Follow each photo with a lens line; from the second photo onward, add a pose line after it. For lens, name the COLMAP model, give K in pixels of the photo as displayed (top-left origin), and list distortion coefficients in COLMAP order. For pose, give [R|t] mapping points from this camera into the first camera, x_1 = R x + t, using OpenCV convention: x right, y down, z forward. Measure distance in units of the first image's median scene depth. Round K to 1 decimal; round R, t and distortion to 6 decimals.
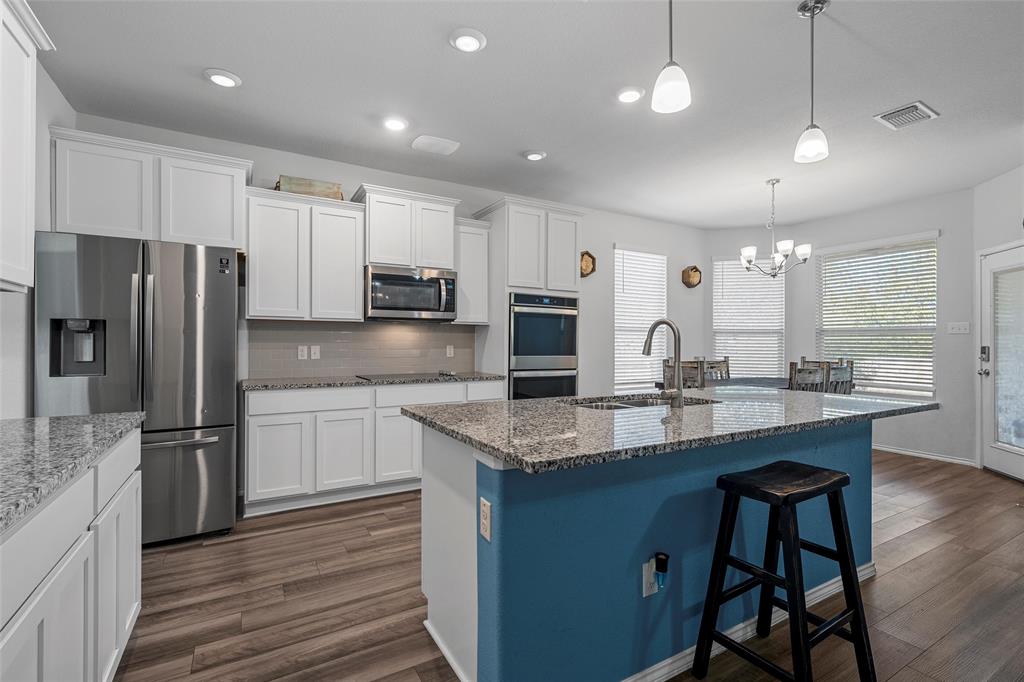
lens RADIAL K [[466.3, 0, 508.7], [0, 466.3, 342.3], [0, 0, 1]] dist [0.000556, 0.000709]
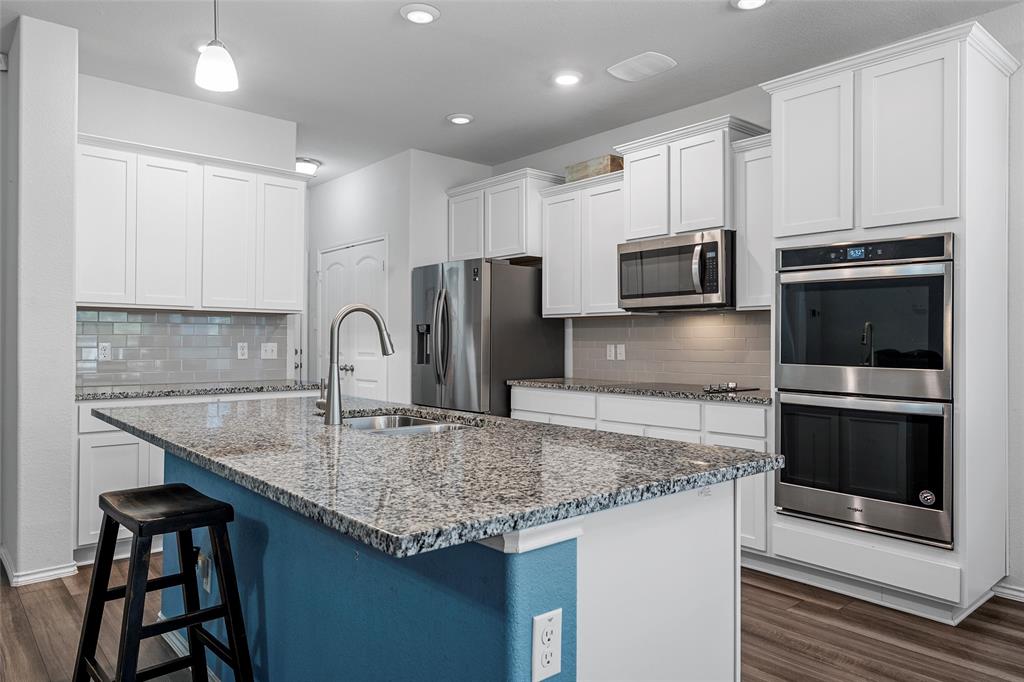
lens RADIAL K [[673.7, 0, 516.9], [0, 673.7, 336.5], [0, 0, 1]] dist [0.004977, 0.000353]
pose [[0.193139, -0.010890, -0.981111, 0.735368], [-0.001221, 0.999935, -0.011339, 0.006493], [0.981171, 0.003388, 0.193113, 0.543174]]
